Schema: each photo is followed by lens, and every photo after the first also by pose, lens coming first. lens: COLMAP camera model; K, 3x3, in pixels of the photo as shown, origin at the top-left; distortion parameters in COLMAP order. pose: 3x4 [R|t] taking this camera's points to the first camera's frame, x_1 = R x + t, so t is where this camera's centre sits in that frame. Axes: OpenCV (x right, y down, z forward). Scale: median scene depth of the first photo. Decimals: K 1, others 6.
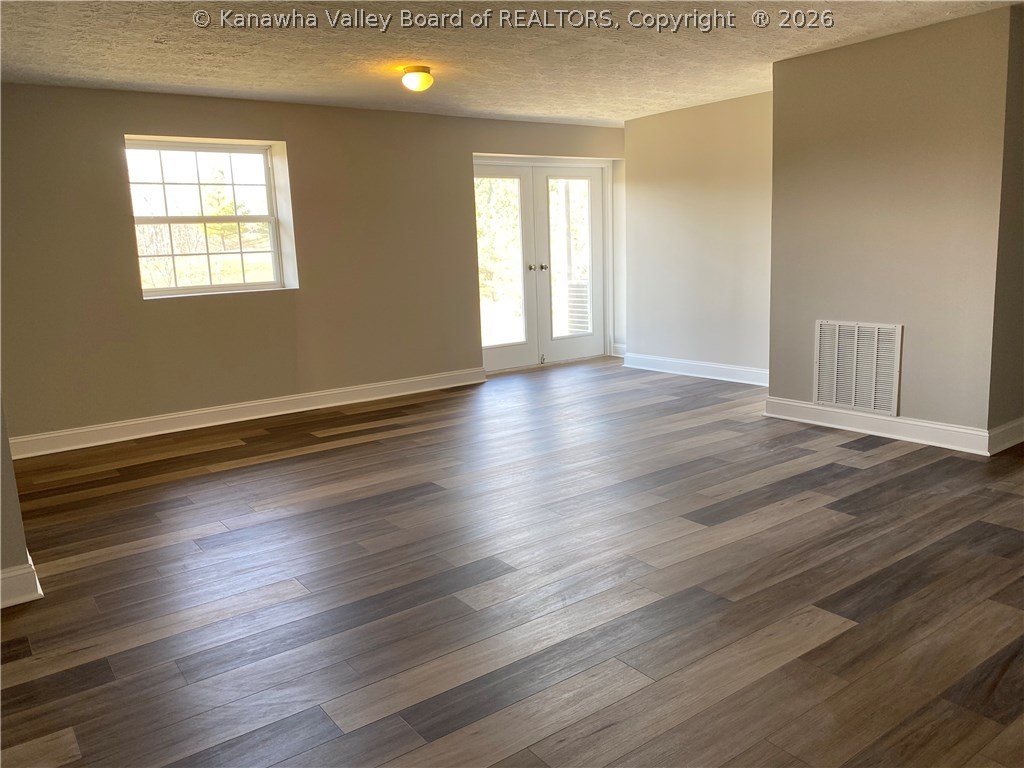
lens RADIAL K [[792.2, 0, 488.2], [0, 792.2, 387.9], [0, 0, 1]] dist [0.034700, -0.041092]
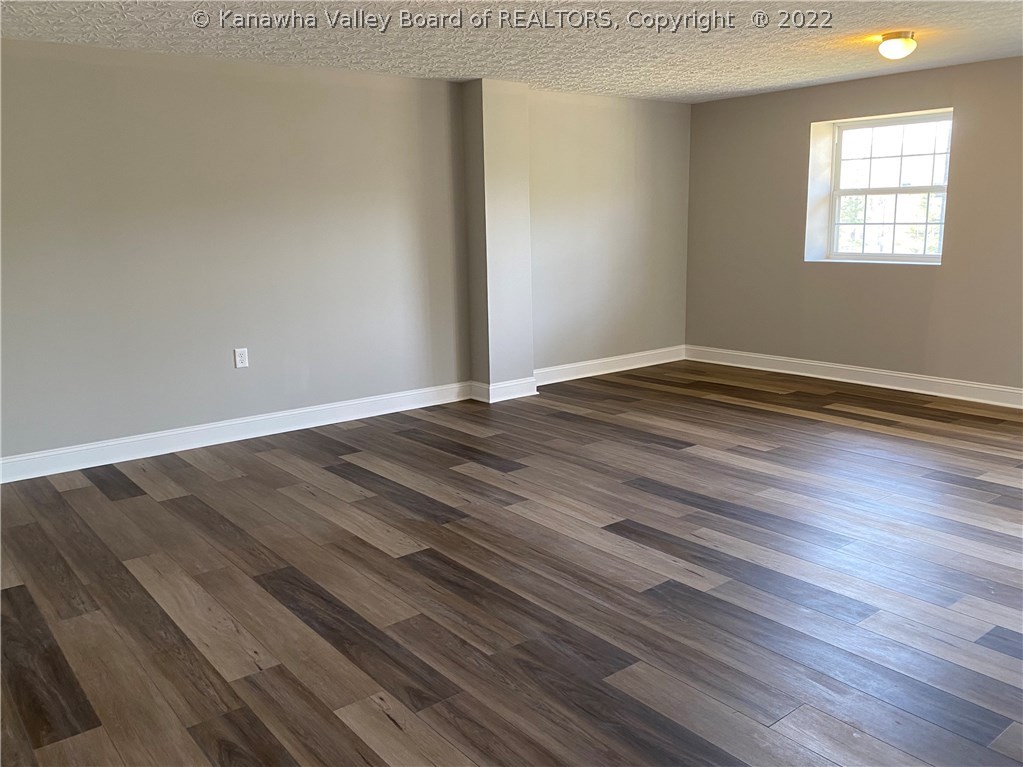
lens RADIAL K [[791.5, 0, 487.7], [0, 791.5, 387.4], [0, 0, 1]] dist [0.034700, -0.041092]
pose [[0.050829, 0.247426, -0.967573, 1.194051], [-0.166033, 0.957436, 0.236112, -0.212043], [0.984809, 0.148648, 0.089746, 0.725606]]
